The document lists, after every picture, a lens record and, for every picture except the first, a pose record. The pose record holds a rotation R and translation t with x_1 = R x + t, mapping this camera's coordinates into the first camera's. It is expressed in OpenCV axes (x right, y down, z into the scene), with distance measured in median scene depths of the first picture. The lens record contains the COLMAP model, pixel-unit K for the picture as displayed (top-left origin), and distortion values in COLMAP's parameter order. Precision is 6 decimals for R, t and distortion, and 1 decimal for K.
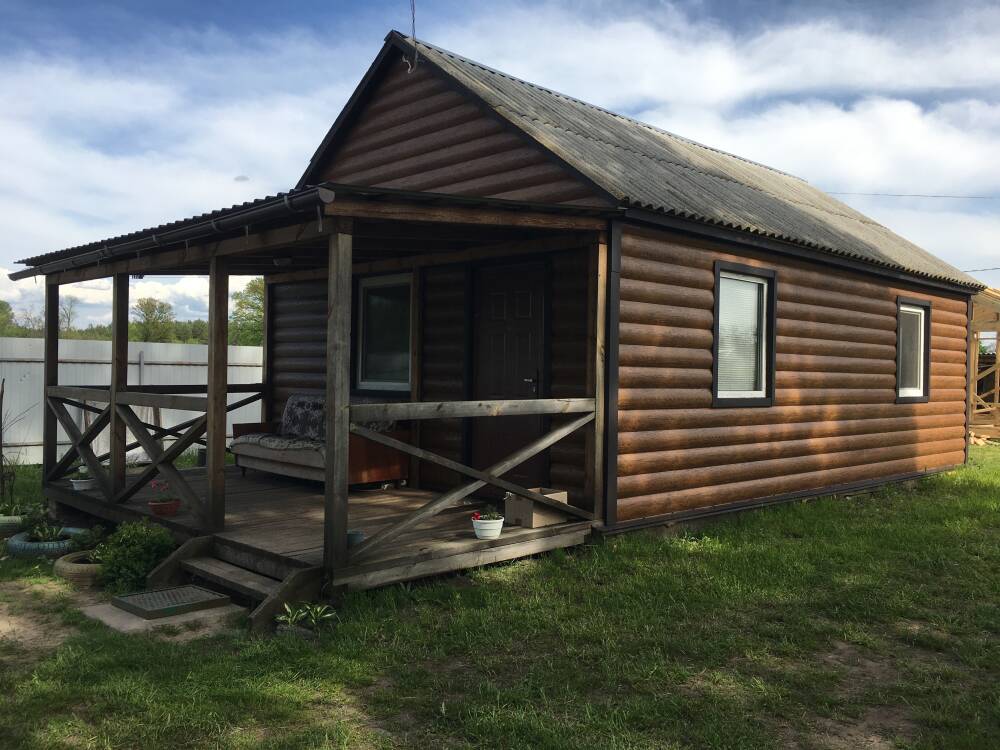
lens RADIAL K [[844.7, 0, 499.4], [0, 844.7, 373.1], [0, 0, 1]] dist [0.073246, -0.088236]
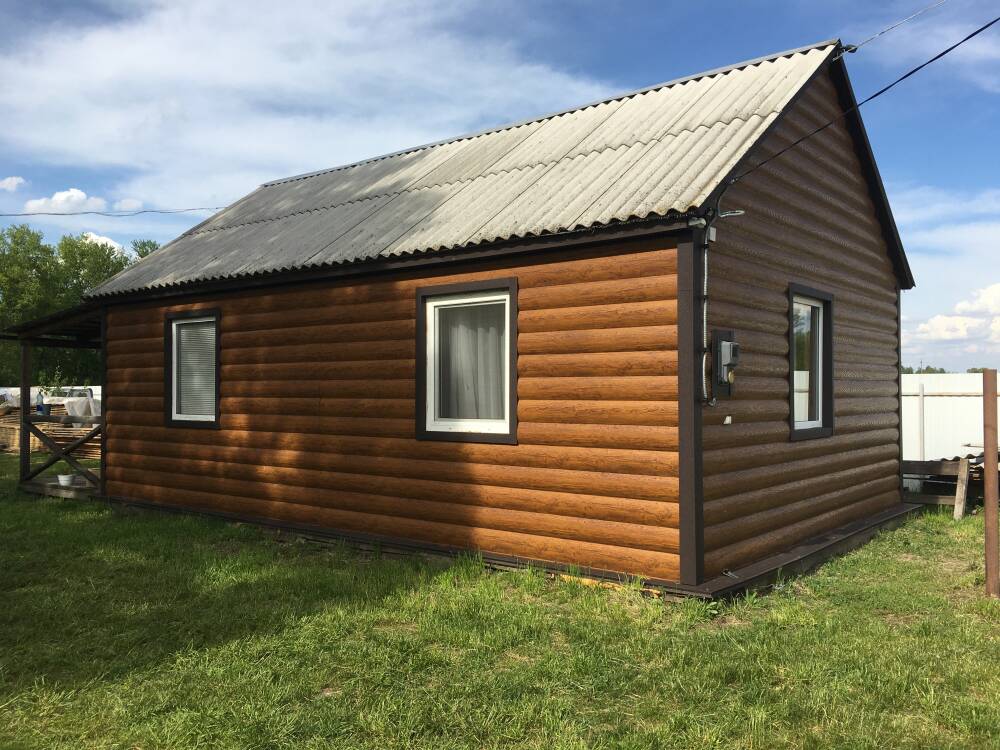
lens RADIAL K [[844.7, 0, 499.4], [0, 844.7, 373.1], [0, 0, 1]] dist [0.073246, -0.088236]
pose [[0.125688, -0.040412, -0.991246, 1.329278], [0.001430, 0.999176, -0.040554, 0.010052], [0.992069, 0.003680, 0.125642, 1.111721]]
